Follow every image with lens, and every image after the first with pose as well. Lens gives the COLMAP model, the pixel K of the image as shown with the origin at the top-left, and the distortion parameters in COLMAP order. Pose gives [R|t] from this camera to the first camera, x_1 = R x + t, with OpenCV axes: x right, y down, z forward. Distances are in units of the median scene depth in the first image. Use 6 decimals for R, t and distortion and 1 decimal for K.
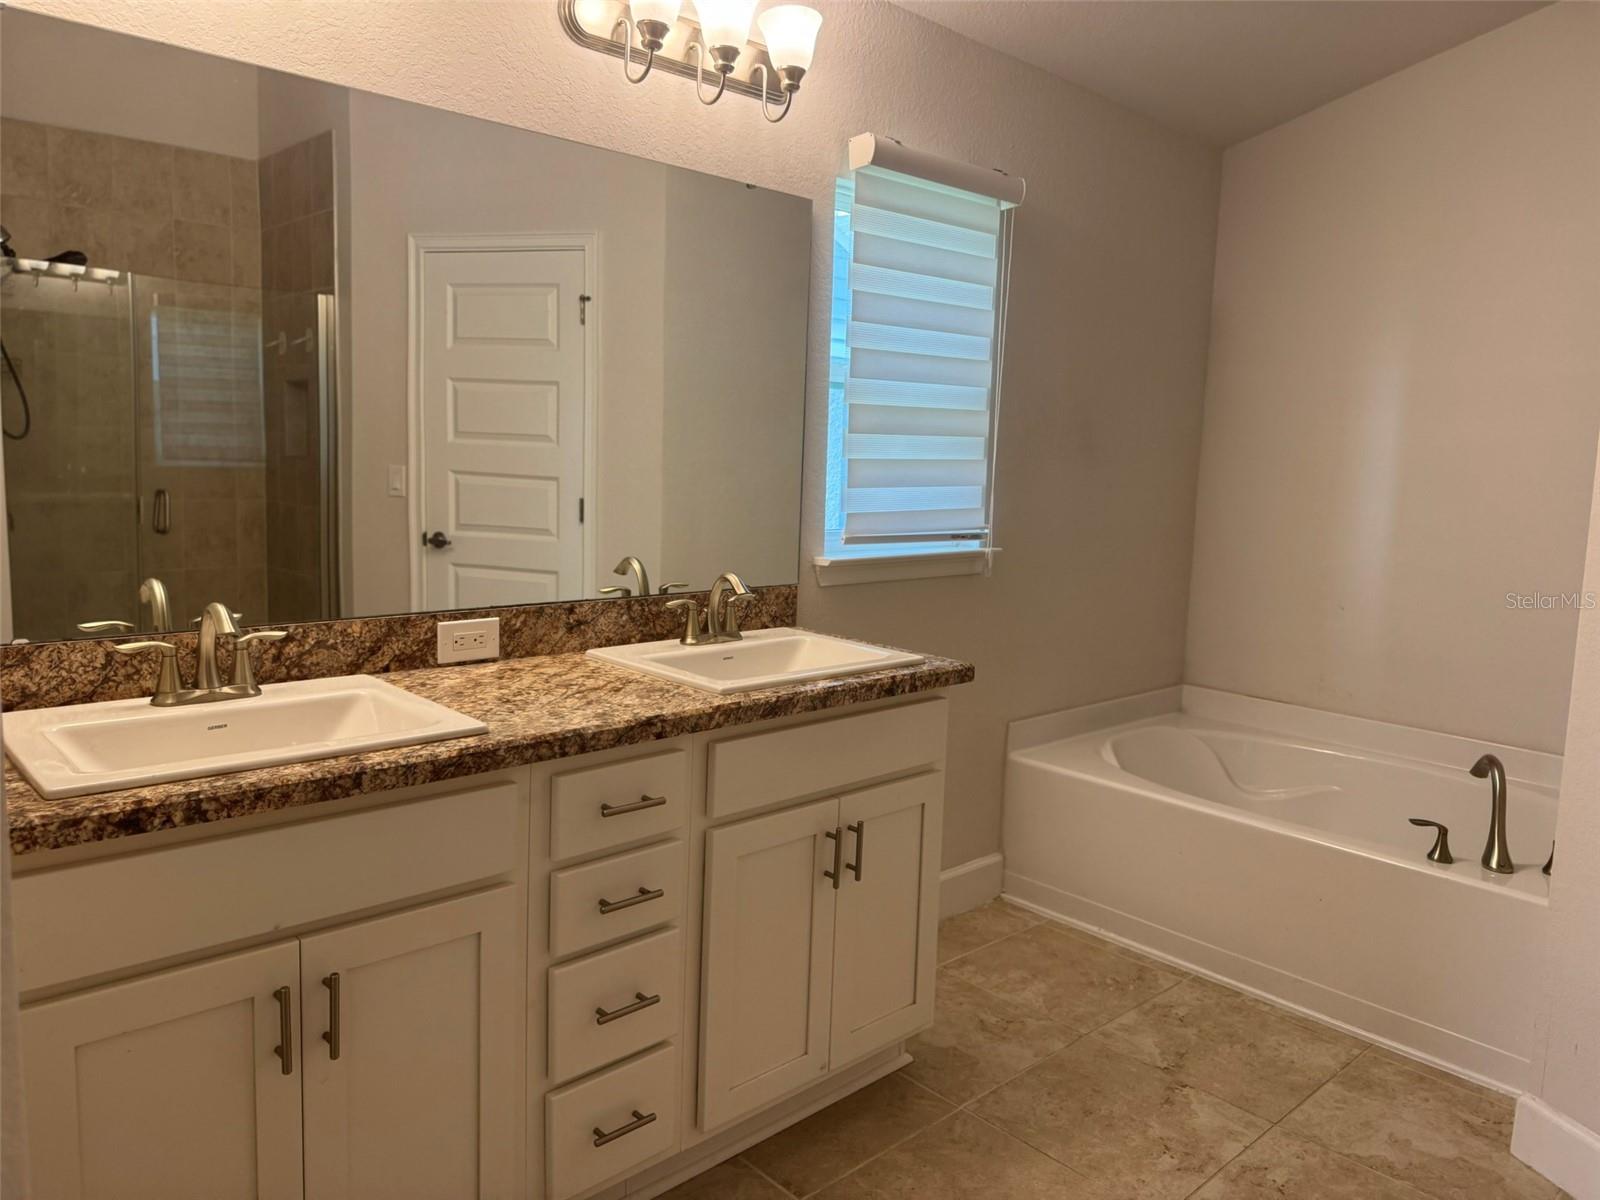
lens RADIAL K [[1140.8, 0, 807.1], [0, 1140.8, 592.3], [0, 0, 1]] dist [0.071703, -0.082820]
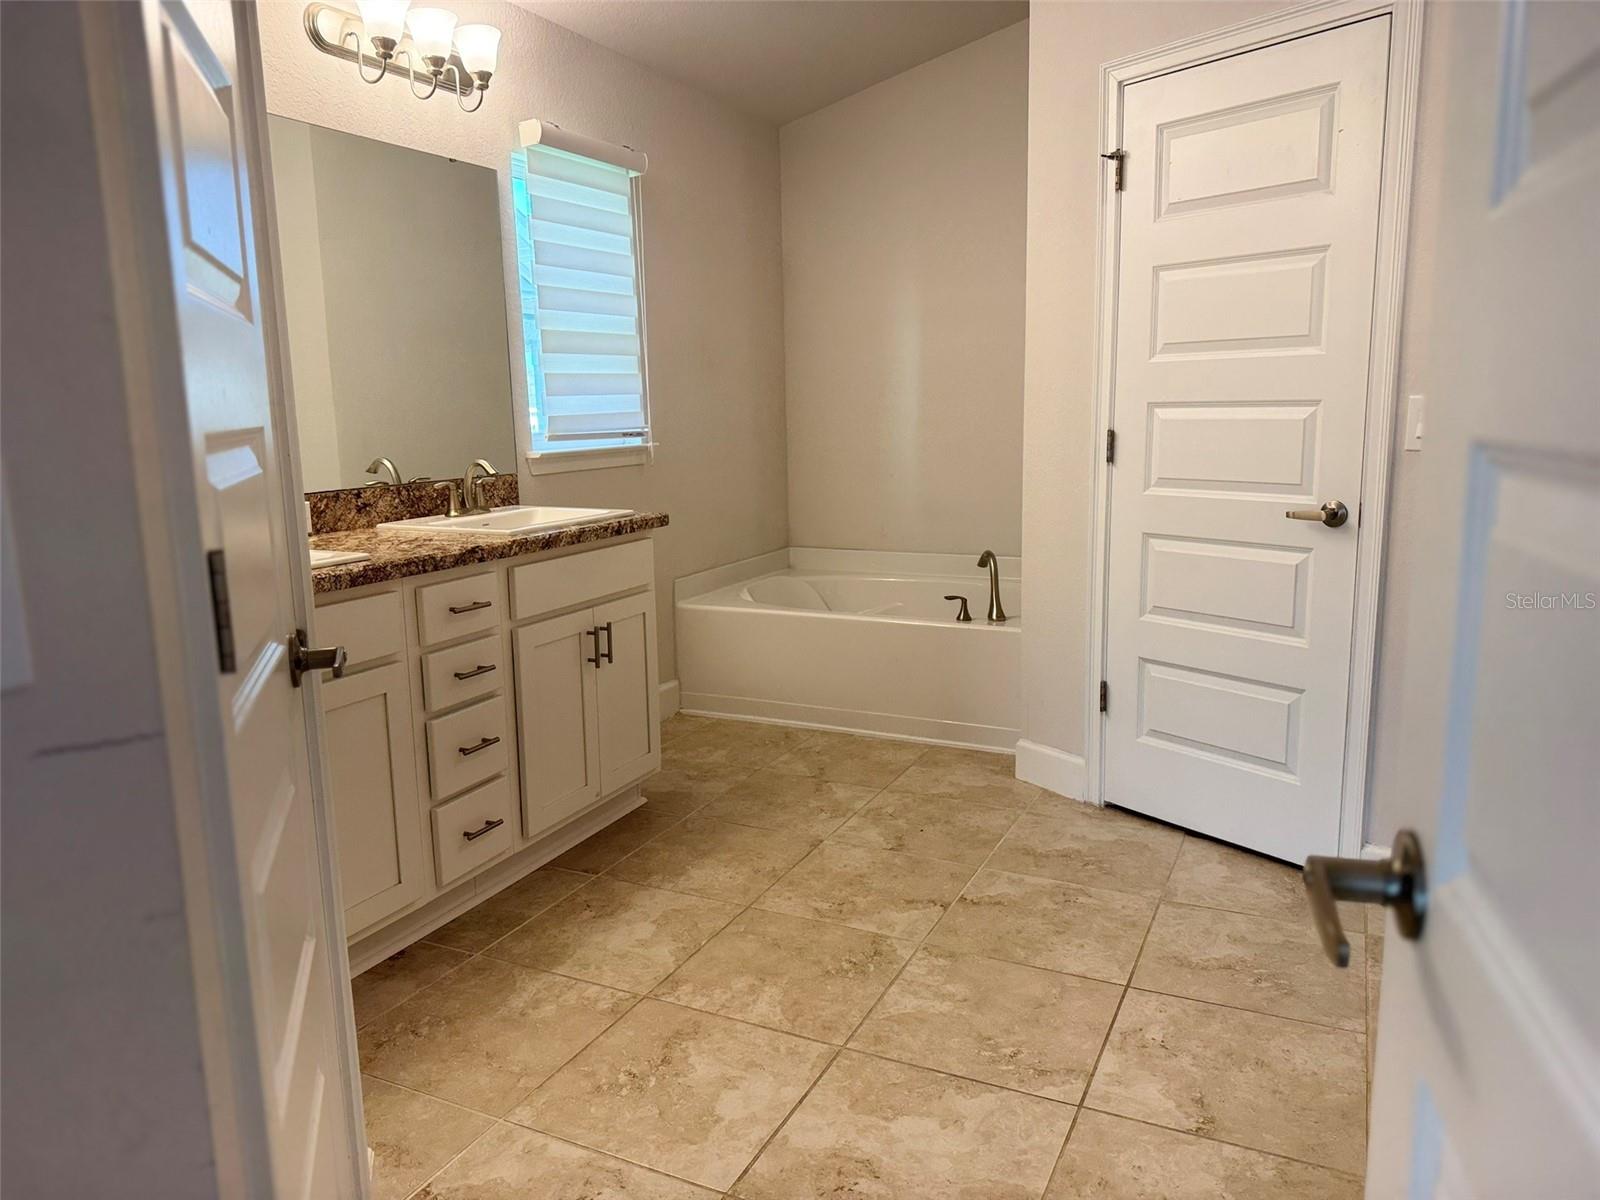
lens RADIAL K [[1140.8, 0, 803.7], [0, 1140.8, 607.2], [0, 0, 1]] dist [0.071703, -0.082820]
pose [[0.931428, -0.115394, 0.345147, -0.195991], [0.094644, 0.992572, 0.076439, 0.086461], [-0.351404, -0.038531, 0.935431, -0.387190]]
